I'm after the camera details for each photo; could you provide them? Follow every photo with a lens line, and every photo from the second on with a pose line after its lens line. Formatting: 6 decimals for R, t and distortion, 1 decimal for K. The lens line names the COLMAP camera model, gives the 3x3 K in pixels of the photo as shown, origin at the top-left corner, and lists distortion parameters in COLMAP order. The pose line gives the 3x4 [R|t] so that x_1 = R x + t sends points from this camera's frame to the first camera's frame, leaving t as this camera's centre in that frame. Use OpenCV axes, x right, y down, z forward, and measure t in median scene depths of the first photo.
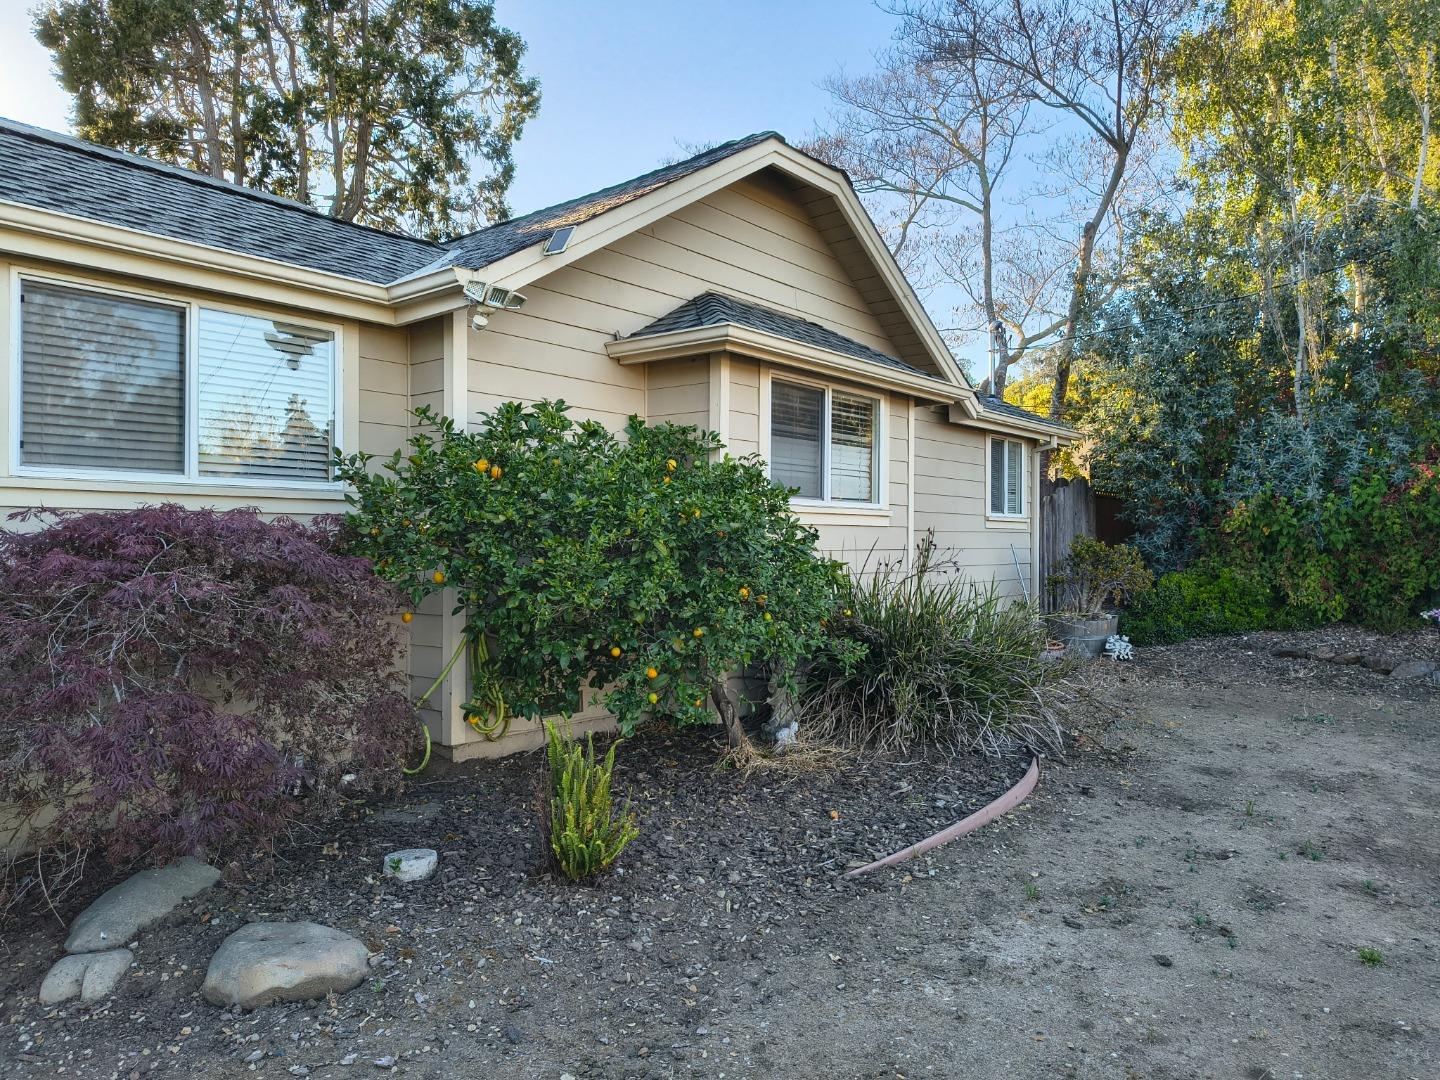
lens RADIAL K [[948.4, 0, 717.8], [0, 948.4, 545.6], [0, 0, 1]] dist [-0.015561, -0.012537]
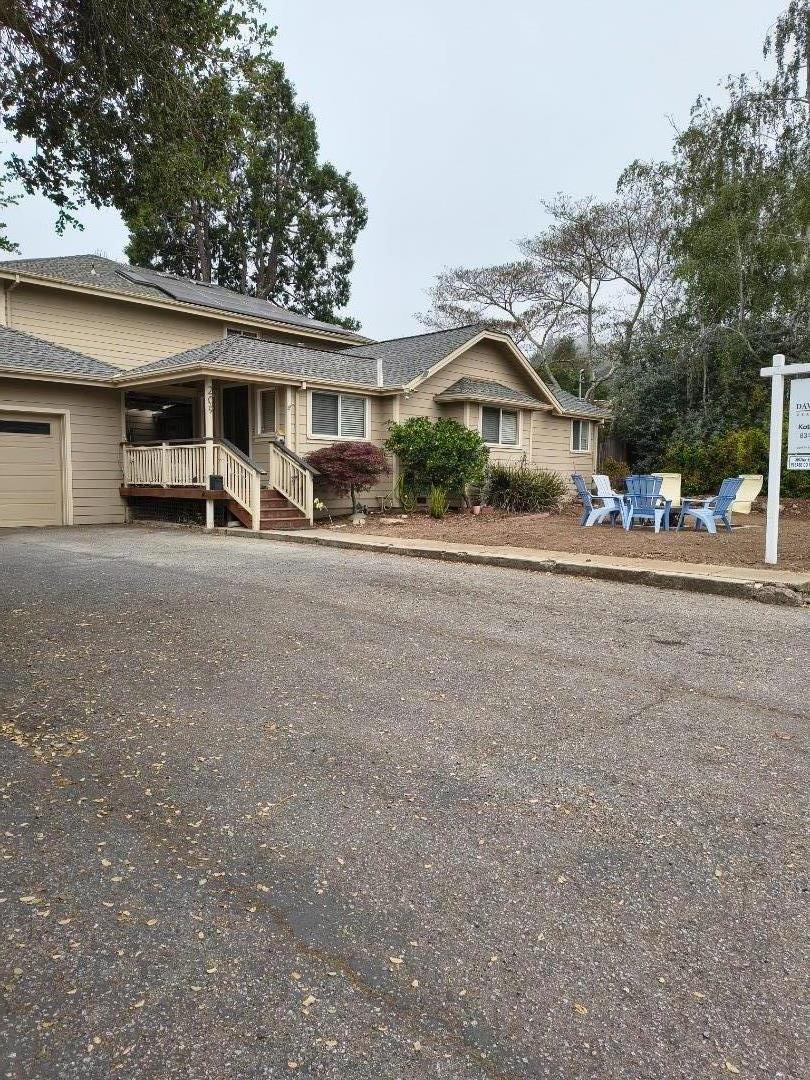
lens RADIAL K [[735.8, 0, 411.0], [0, 735.8, 542.8], [0, 0, 1]] dist [0.038012, -0.023157]
pose [[0.998127, 0.020099, -0.057781, -0.024806], [-0.015278, 0.996458, 0.082697, 0.072071], [0.059238, -0.081659, 0.994898, -1.304521]]
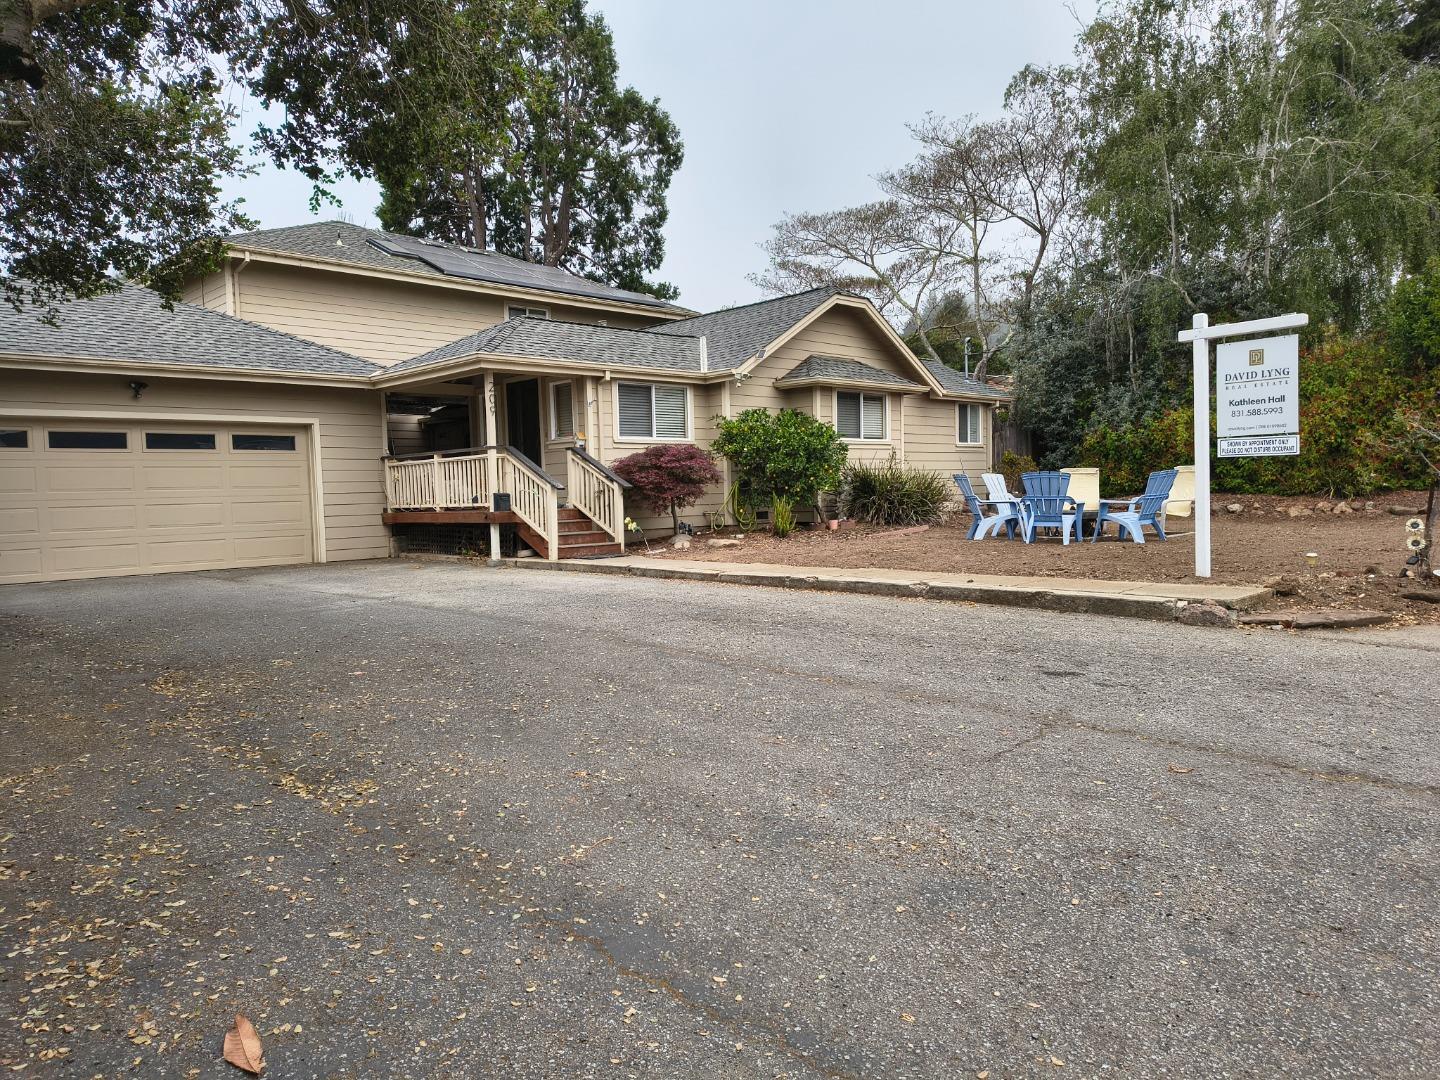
lens RADIAL K [[981.0, 0, 709.4], [0, 981.0, 552.7], [0, 0, 1]] dist [0.038012, -0.023157]
pose [[0.994295, -0.015778, -0.105487, -0.008026], [0.022126, 0.997996, 0.059282, 0.075649], [0.104341, -0.061278, 0.992652, -1.380338]]
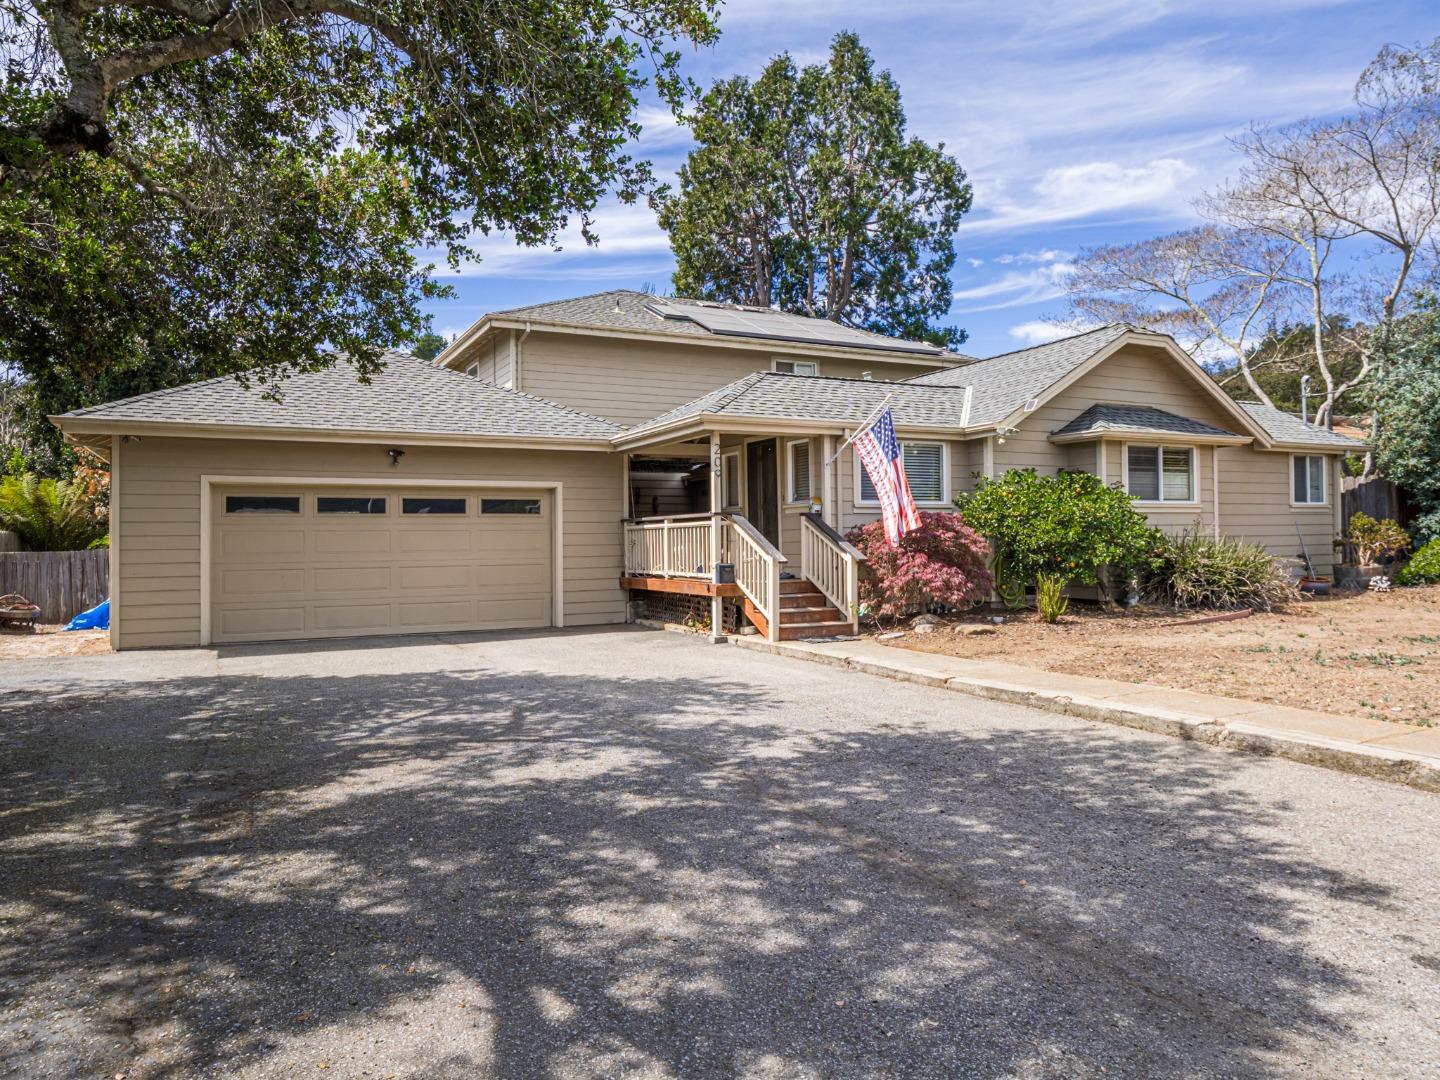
lens RADIAL K [[948.4, 0, 710.7], [0, 948.4, 533.7], [0, 0, 1]] dist [-0.015561, -0.012537]
pose [[0.912773, -0.009584, -0.408356, 0.054176], [0.007742, 0.999951, -0.006163, 0.024680], [0.408395, 0.002464, 0.912802, -1.093826]]
